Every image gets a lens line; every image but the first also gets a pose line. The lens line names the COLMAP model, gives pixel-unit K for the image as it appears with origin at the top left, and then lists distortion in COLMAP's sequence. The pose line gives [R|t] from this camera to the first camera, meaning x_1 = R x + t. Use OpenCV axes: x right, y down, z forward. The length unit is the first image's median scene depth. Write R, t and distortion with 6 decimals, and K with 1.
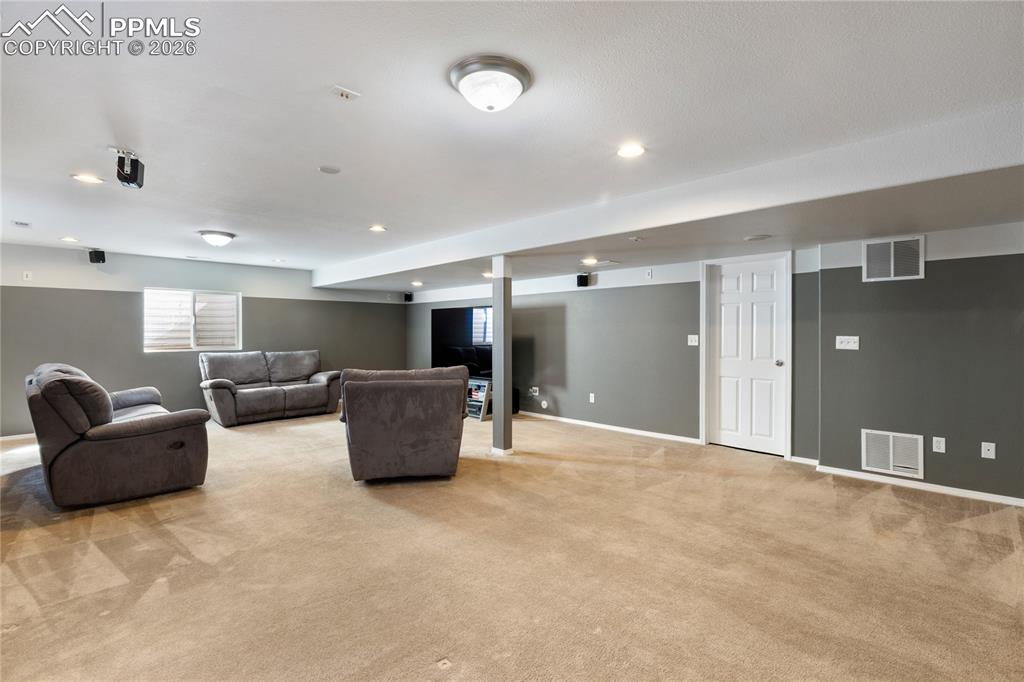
lens RADIAL K [[442.6, 0, 517.2], [0, 442.6, 335.3], [0, 0, 1]] dist [0.000232, 0.000141]
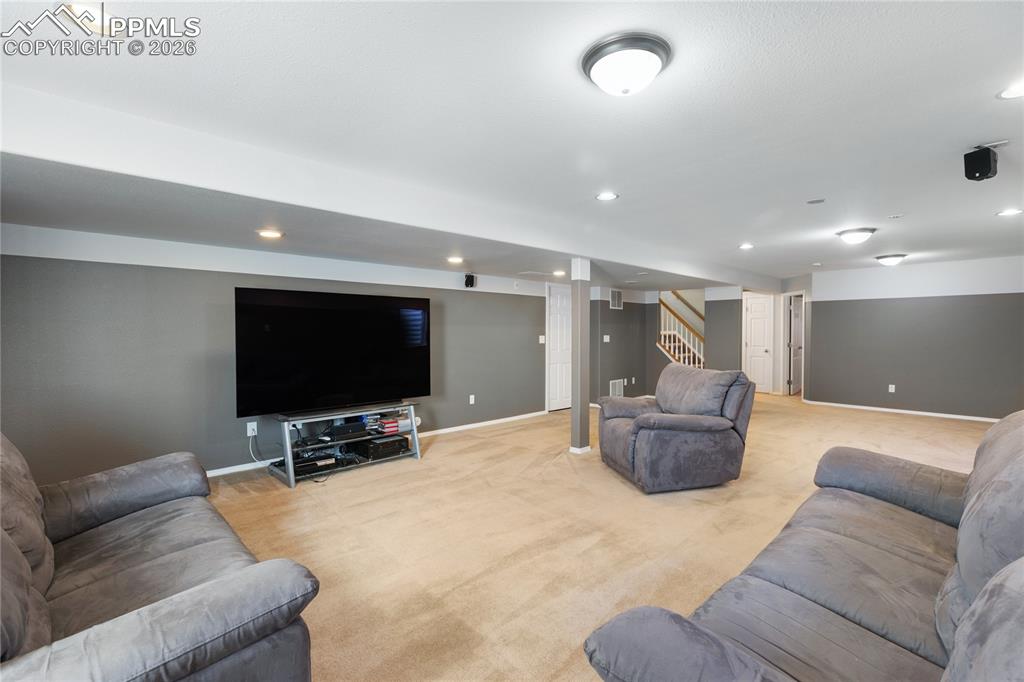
lens RADIAL K [[442.6, 0, 517.2], [0, 442.6, 335.3], [0, 0, 1]] dist [0.000232, 0.000141]
pose [[0.068577, -0.002746, 0.997642, -1.051921], [0.011419, 0.999933, 0.001967, -0.005355], [-0.997580, 0.011257, 0.068604, 1.062545]]
